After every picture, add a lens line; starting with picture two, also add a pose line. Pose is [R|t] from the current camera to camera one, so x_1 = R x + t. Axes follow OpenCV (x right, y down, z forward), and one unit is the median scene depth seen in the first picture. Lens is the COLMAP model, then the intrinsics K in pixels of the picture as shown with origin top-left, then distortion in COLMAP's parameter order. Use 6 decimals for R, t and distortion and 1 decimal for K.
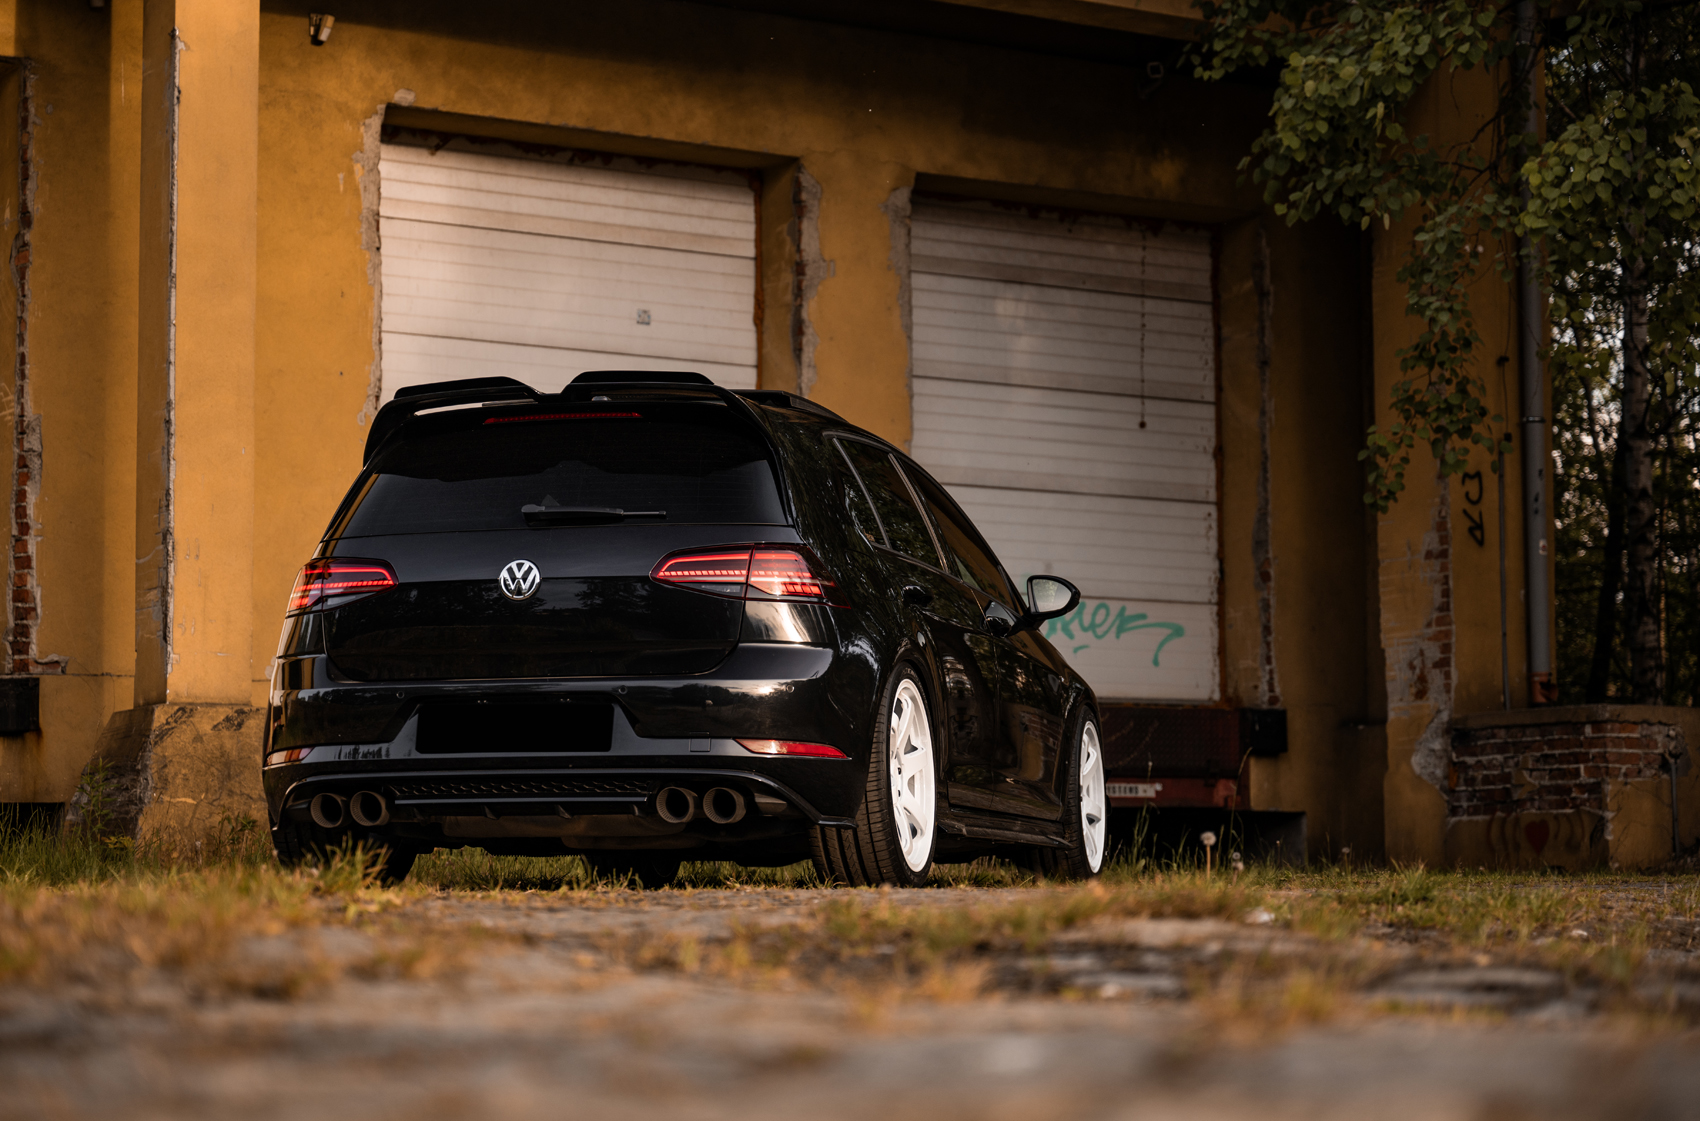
lens RADIAL K [[3424.7, 0, 815.7], [0, 3424.7, 566.6], [0, 0, 1]] dist [0.036649, -0.146322]
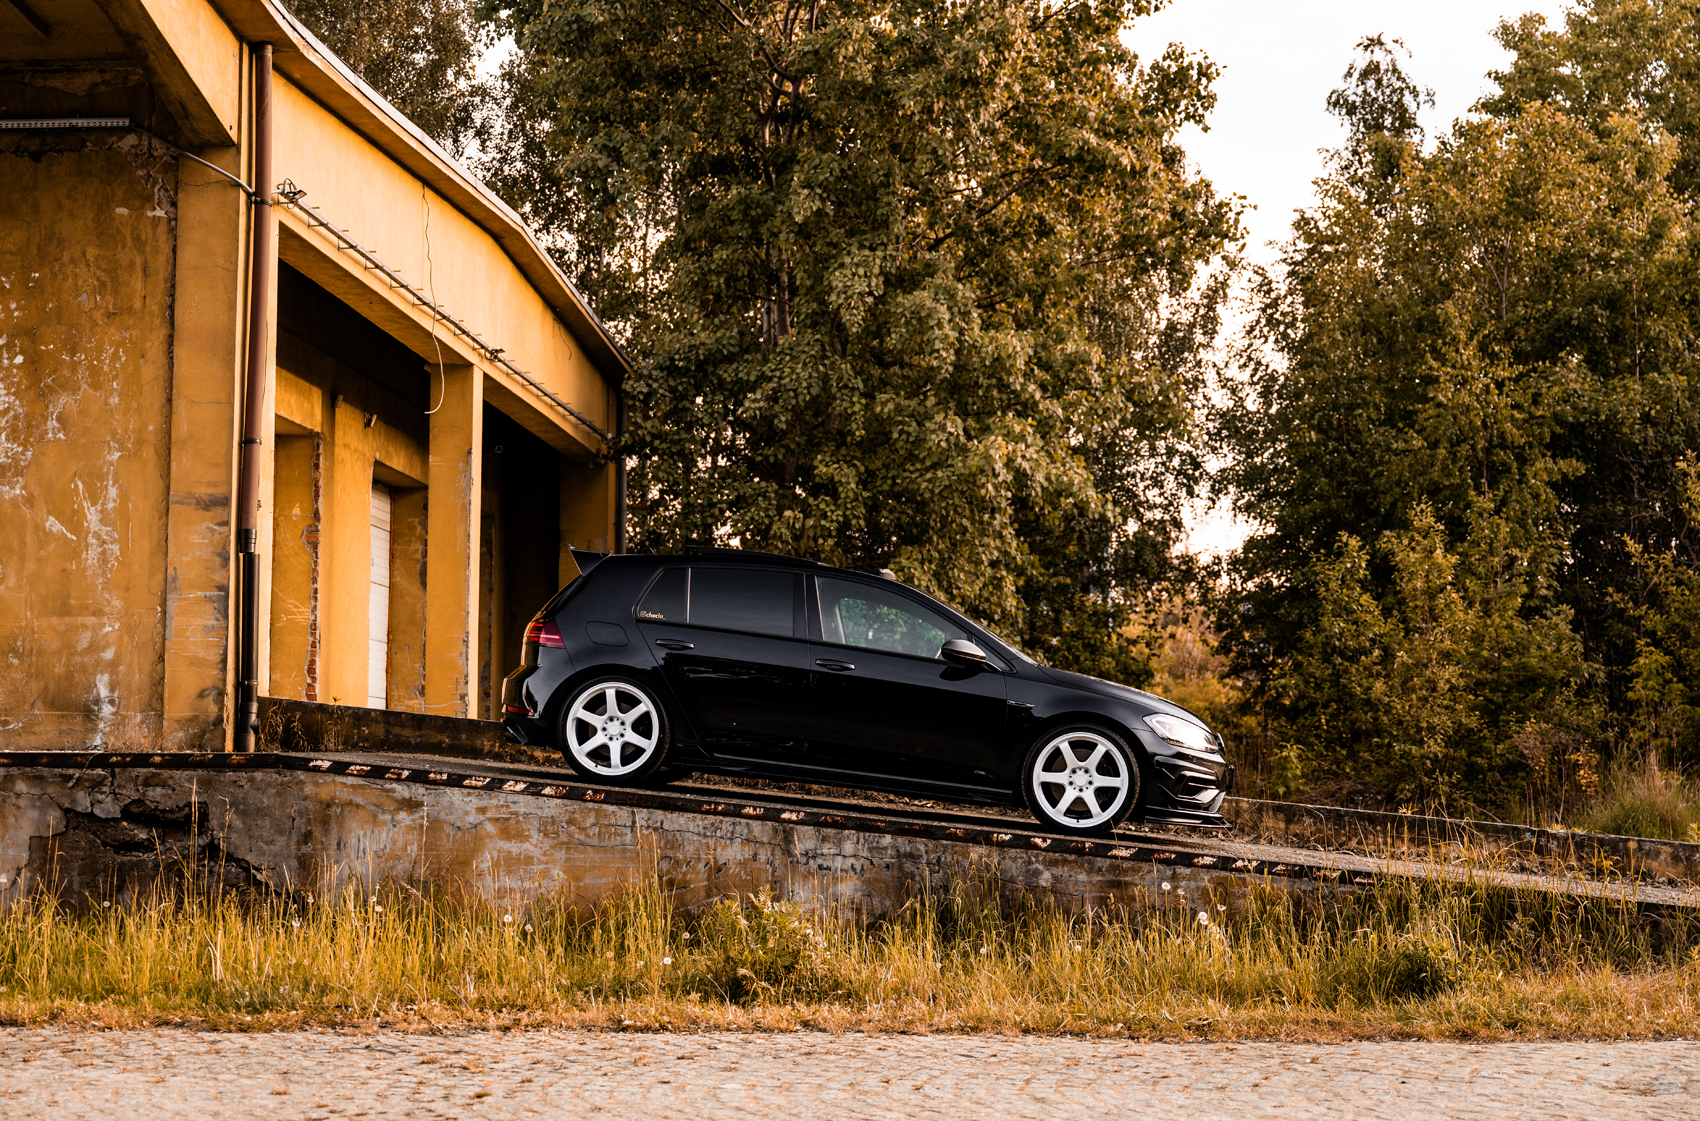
lens RADIAL K [[2537.6, 0, 850.0], [0, 2537.6, 560.5], [0, 0, 1]] dist [-0.002478, -0.011980]
pose [[0.579879, 0.074867, 0.811255, -1.042313], [-0.082980, 0.996018, -0.032605, -0.048242], [-0.810466, -0.048411, 0.583782, -0.060357]]
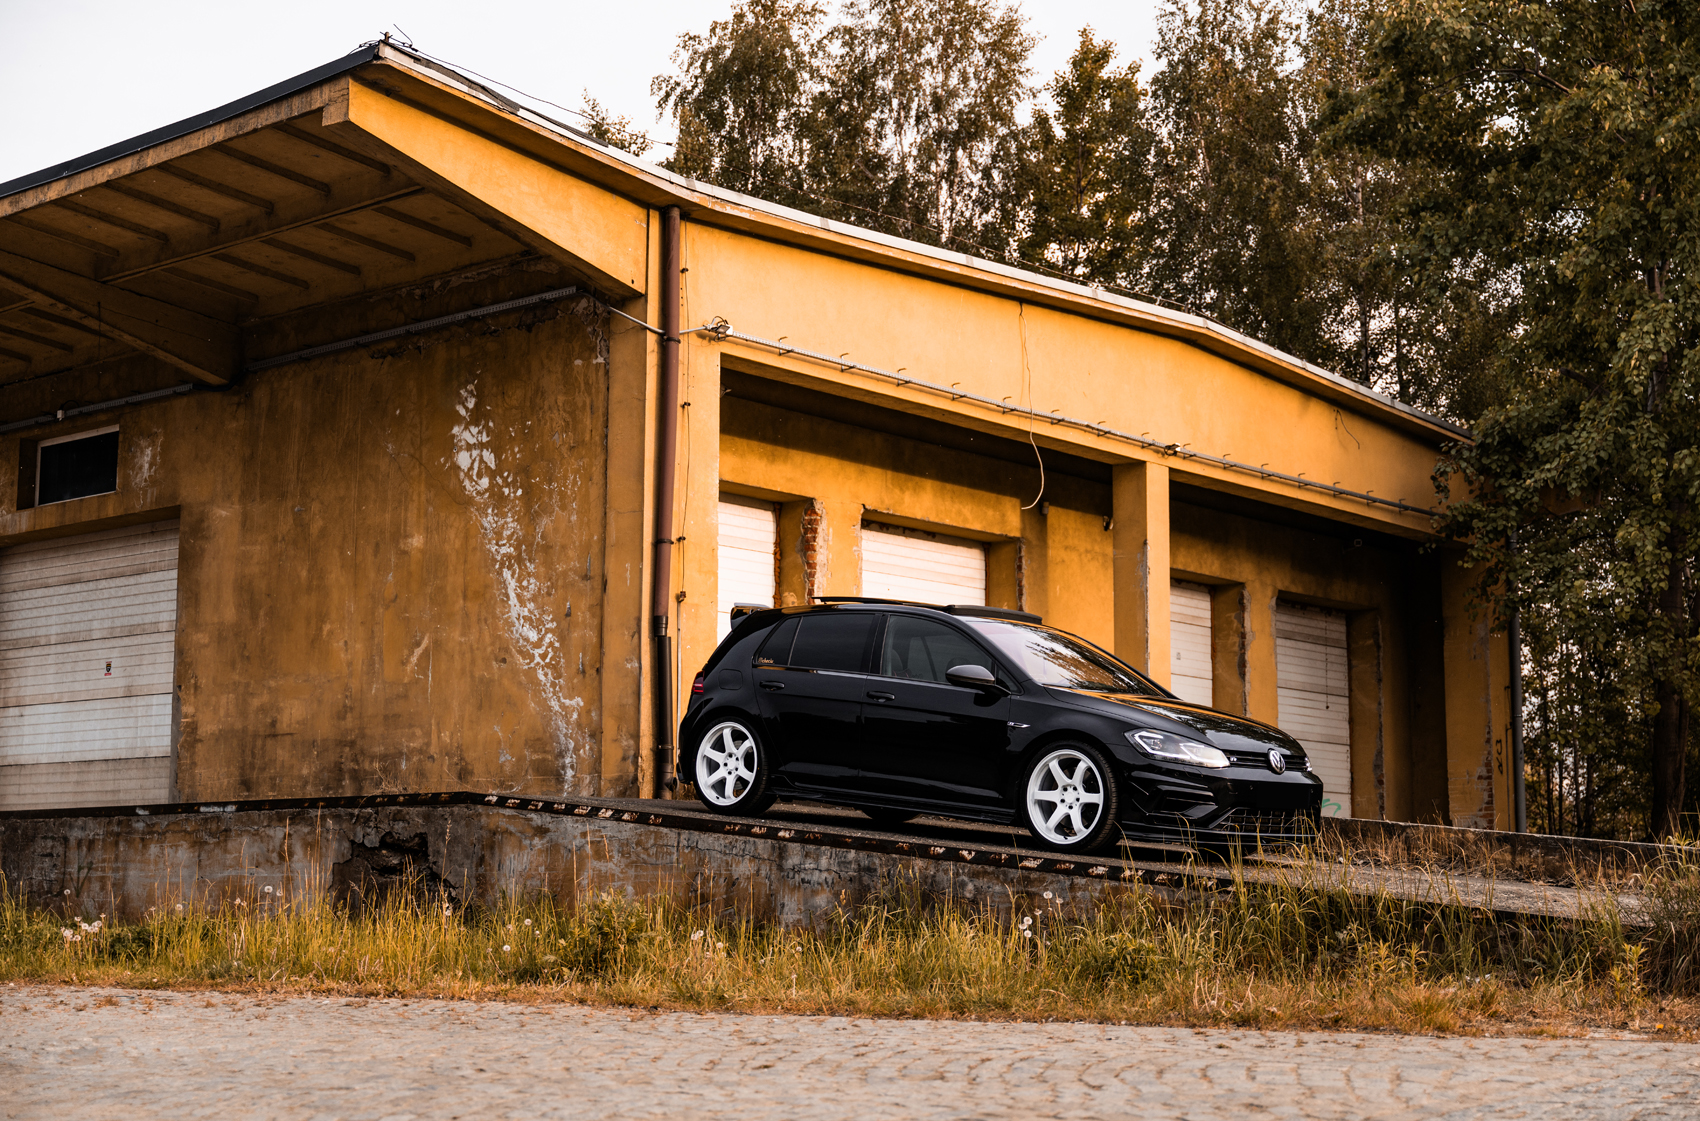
lens RADIAL K [[2441.4, 0, 850.0], [0, 2441.4, 560.5], [0, 0, 1]] dist [-0.001015, -0.018353]
pose [[0.948523, 0.053345, 0.312182, -0.694024], [-0.038554, 0.997831, -0.053364, -0.042992], [-0.314351, 0.038581, 0.948522, -0.343224]]
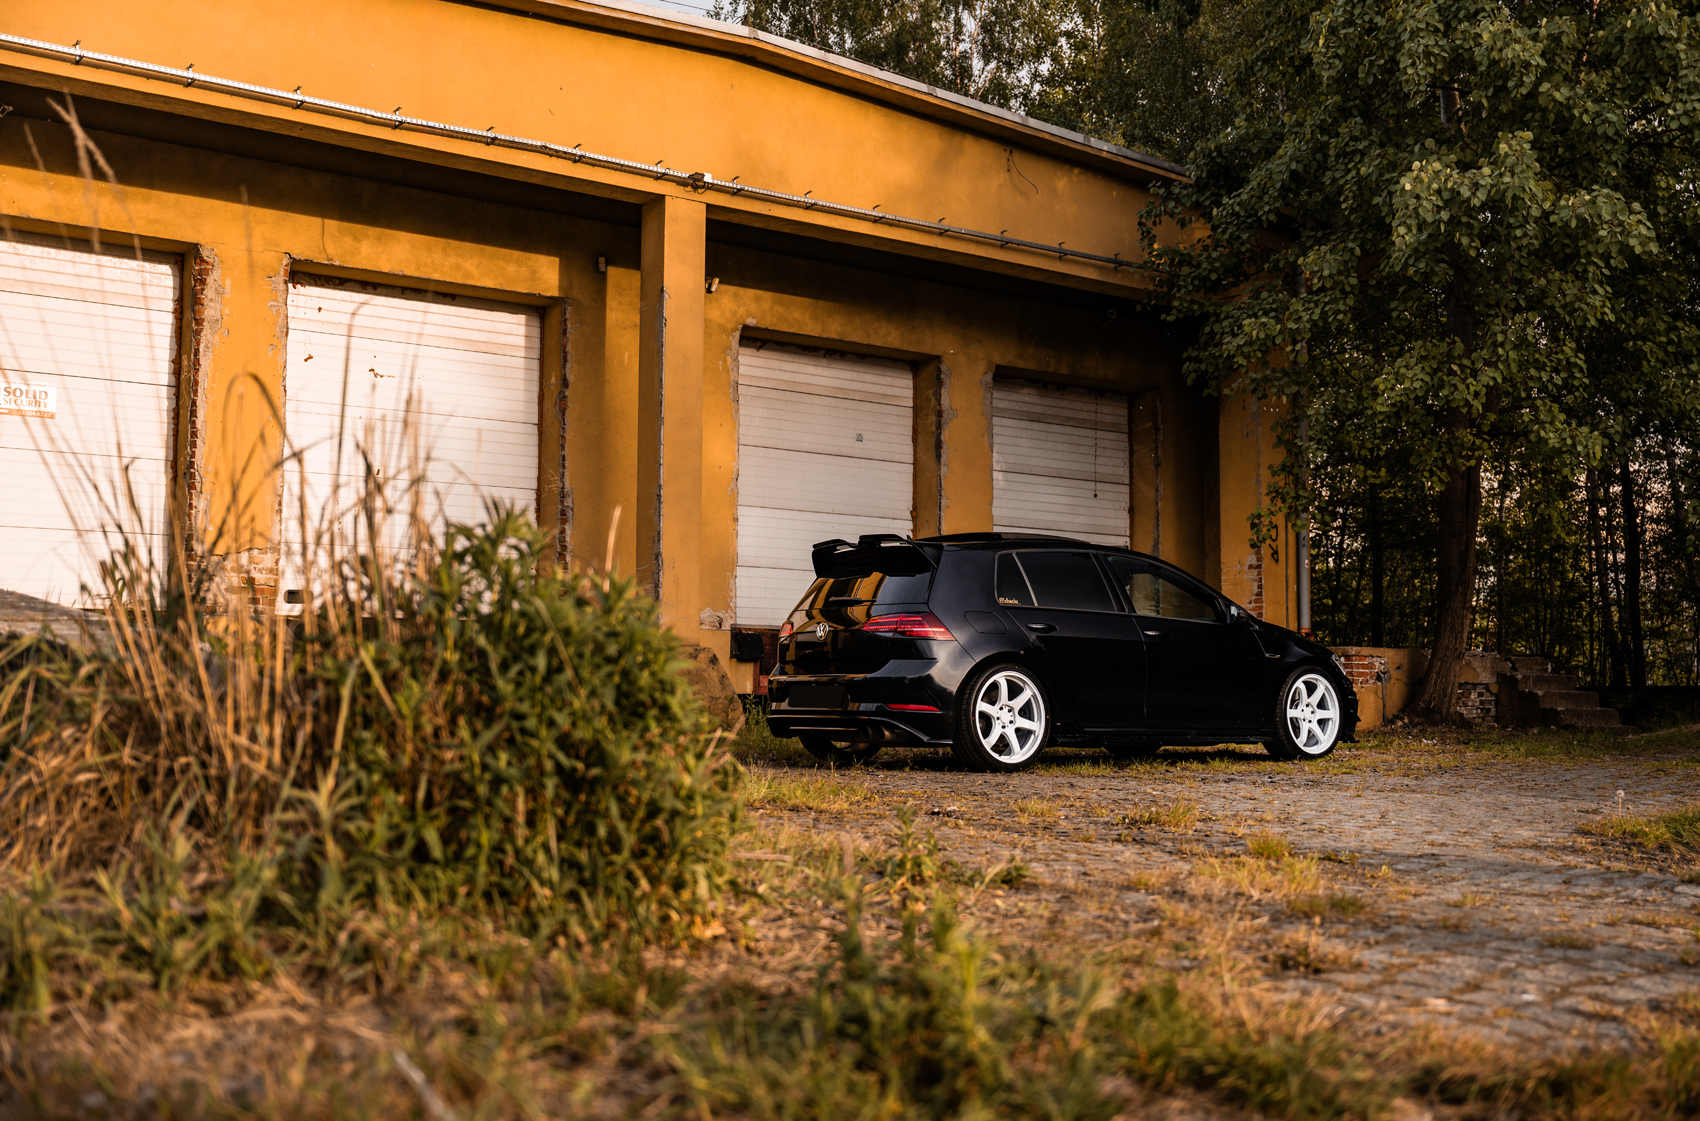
lens RADIAL K [[1736.5, 0, 850.0], [0, 1736.5, 560.5], [0, 0, 1]] dist [-0.003371, 0.025820]
pose [[0.997030, 0.015684, 0.075395, -0.125146], [-0.016825, 0.999753, 0.014519, -0.017760], [-0.075148, -0.015744, 0.997048, 0.030935]]
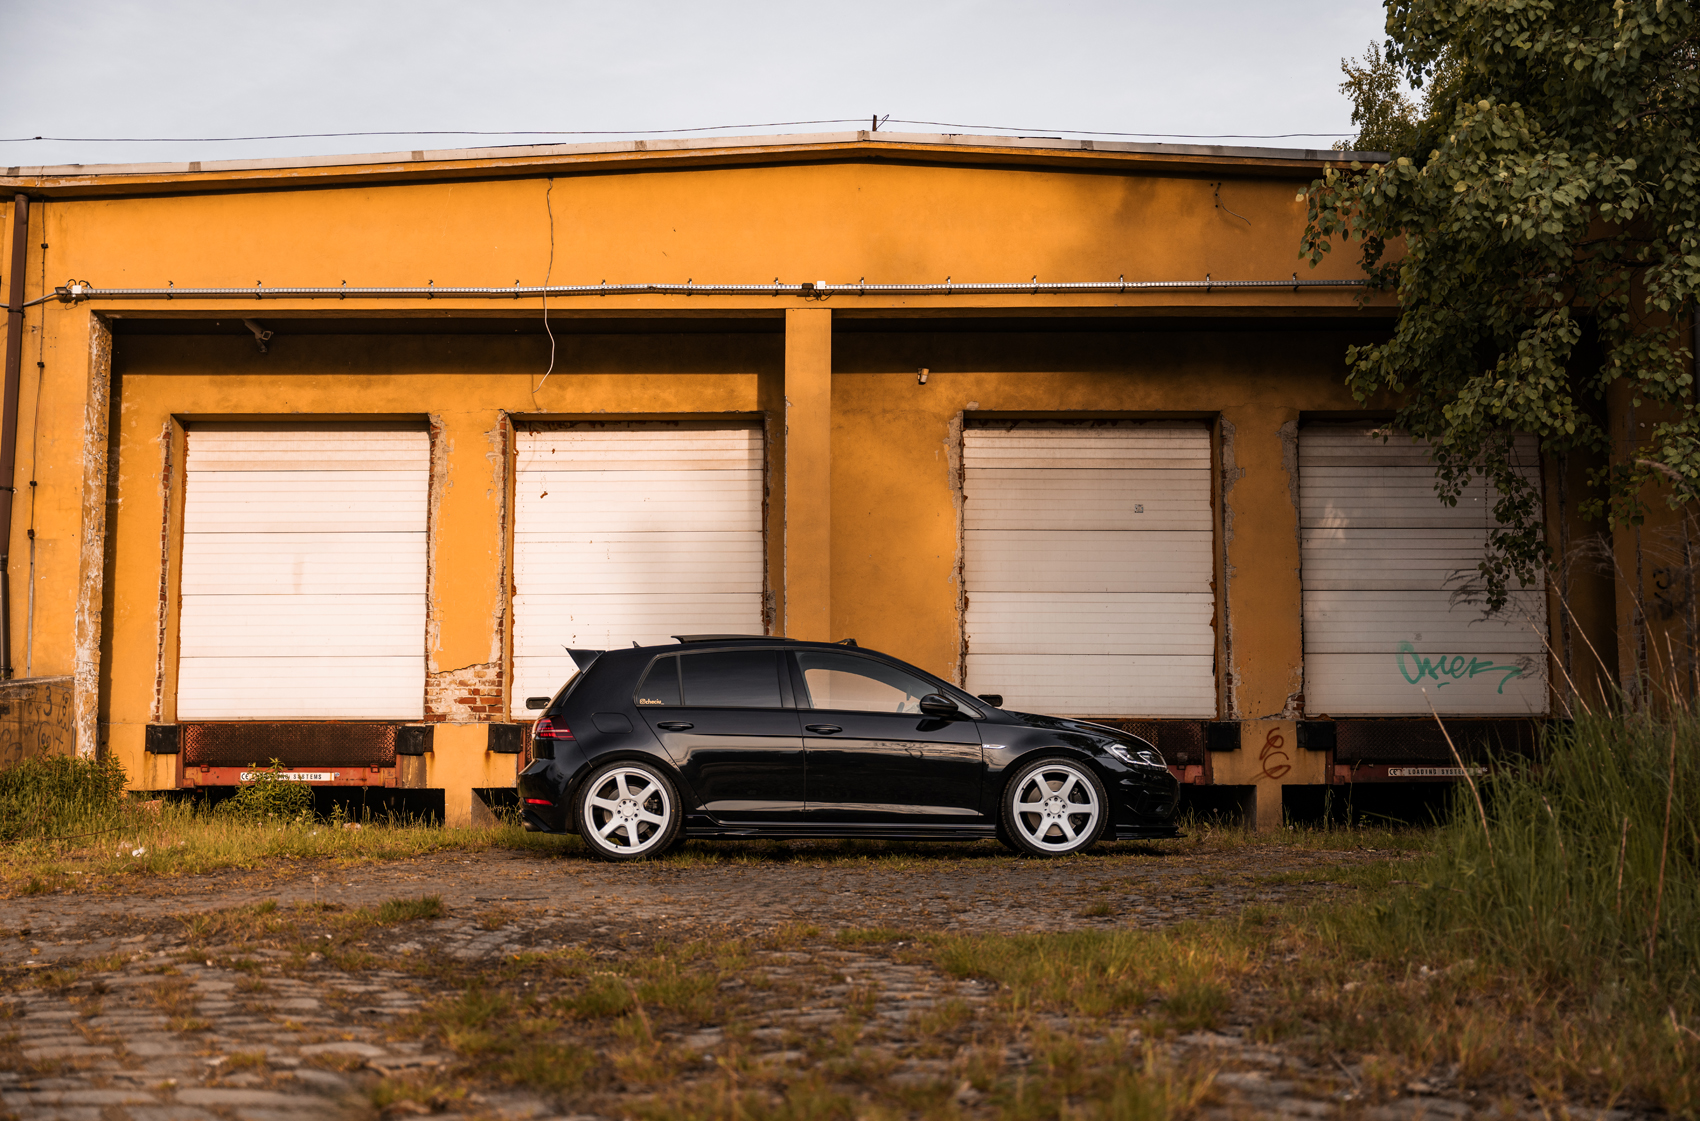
lens RADIAL K [[2003.6, 0, 850.0], [0, 2003.6, 560.5], [0, 0, 1]] dist [-0.000629, -0.001525]
pose [[0.851818, -0.053967, -0.521050, 0.357338], [0.046358, 0.998543, -0.027636, -0.023466], [0.521782, -0.000614, 0.853078, 0.029837]]
